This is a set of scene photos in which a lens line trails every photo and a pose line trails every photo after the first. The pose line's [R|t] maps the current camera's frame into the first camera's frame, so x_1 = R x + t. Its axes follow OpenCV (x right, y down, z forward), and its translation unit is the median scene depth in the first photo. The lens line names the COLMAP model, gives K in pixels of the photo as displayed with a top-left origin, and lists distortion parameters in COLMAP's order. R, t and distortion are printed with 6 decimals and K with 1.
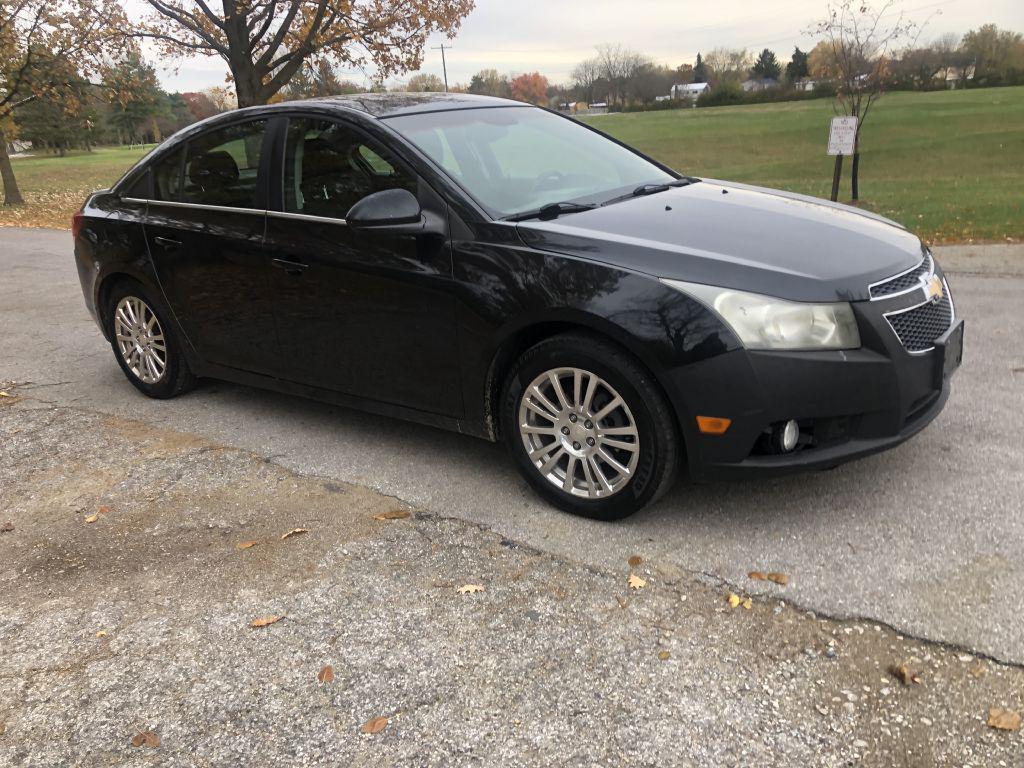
lens RADIAL K [[801.2, 0, 538.2], [0, 801.2, 319.2], [0, 0, 1]] dist [0.013021, 0.000397]
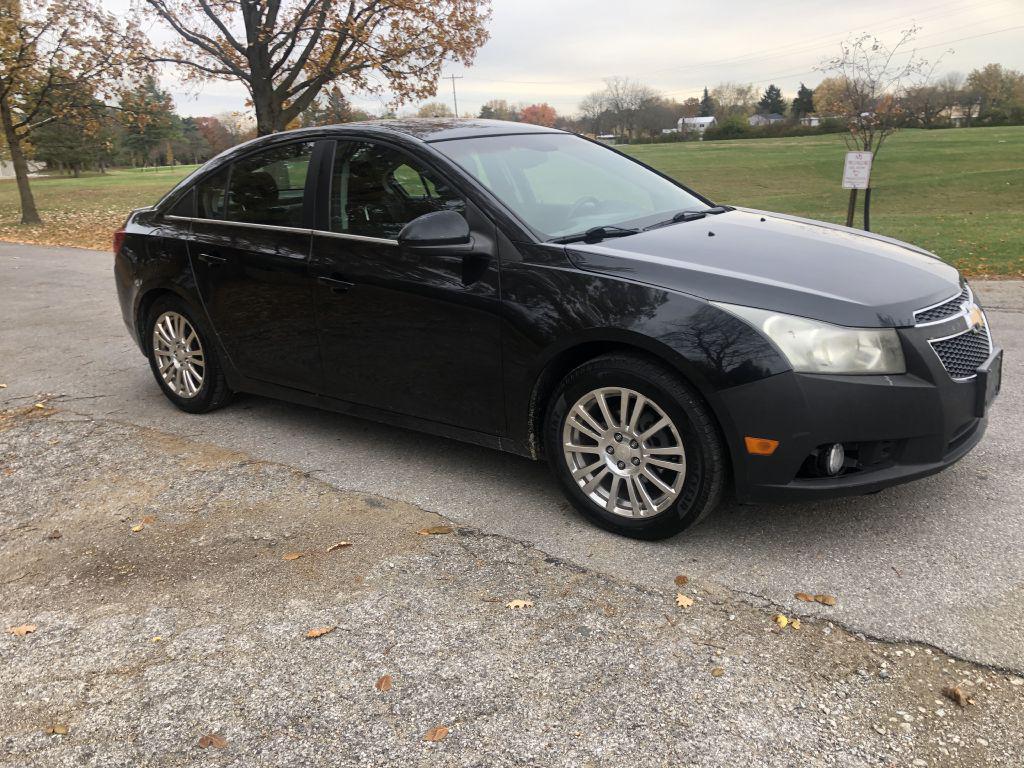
lens RADIAL K [[801.2, 0, 538.2], [0, 801.2, 319.2], [0, 0, 1]] dist [0.013021, 0.000397]
pose [[0.999765, 0.020379, -0.007400, -0.054242], [-0.020627, 0.999165, -0.035255, 0.011763], [0.006676, 0.035399, 0.999351, -0.020392]]
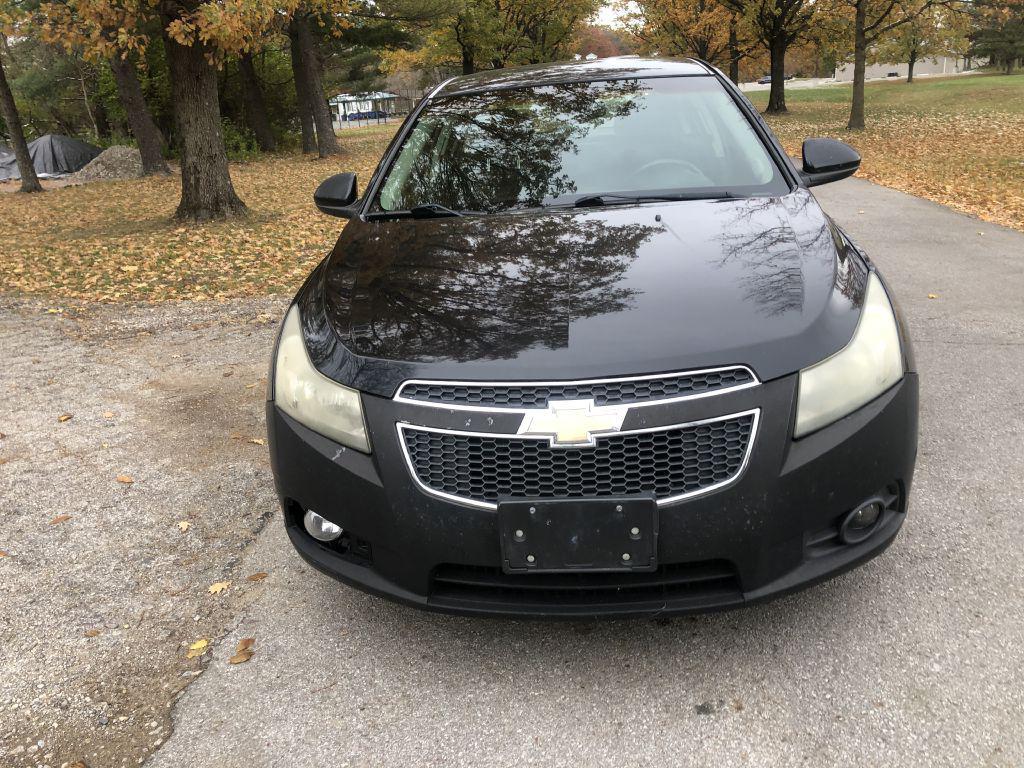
lens RADIAL K [[831.1, 0, 499.5], [0, 831.1, 378.8], [0, 0, 1]] dist [0.038890, -0.006415]
pose [[0.512599, 0.285431, -0.809797, 0.990771], [-0.164518, 0.958305, 0.233637, -0.214445], [0.842719, 0.013464, 0.538185, 0.652743]]
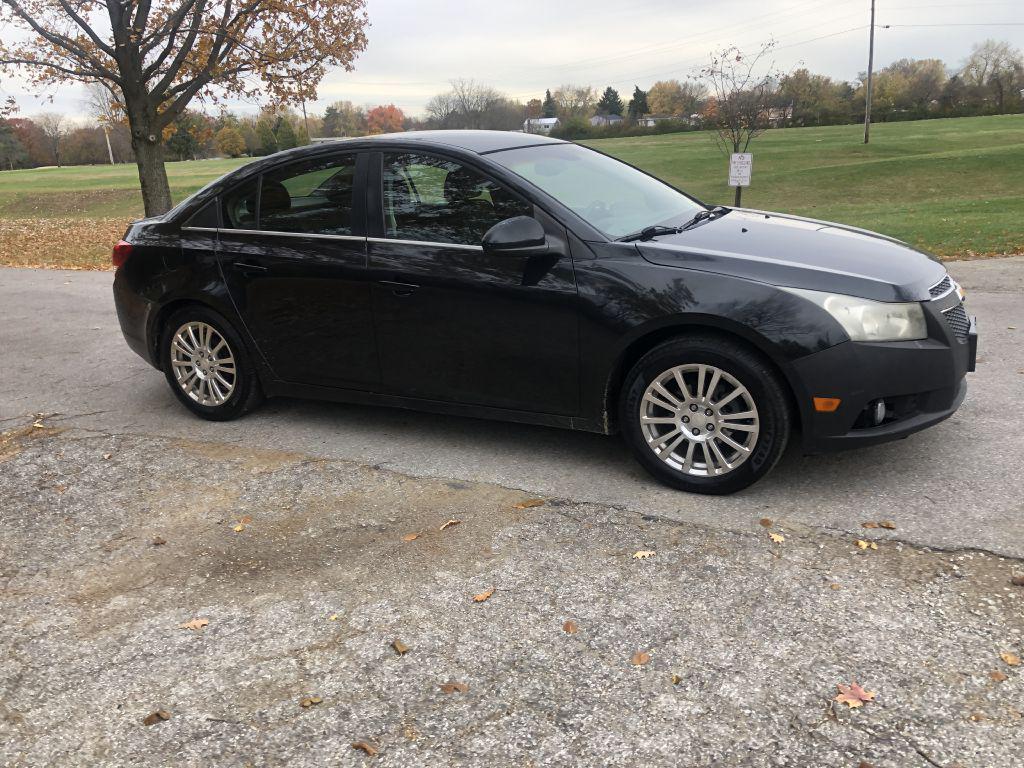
lens RADIAL K [[787.4, 0, 545.3], [0, 787.4, 310.0], [0, 0, 1]] dist [0.011125, 0.003570]
pose [[0.985531, -0.024811, 0.167672, -0.368242], [0.032535, 0.998525, -0.043475, 0.023802], [-0.166346, 0.048301, 0.984884, -0.110577]]
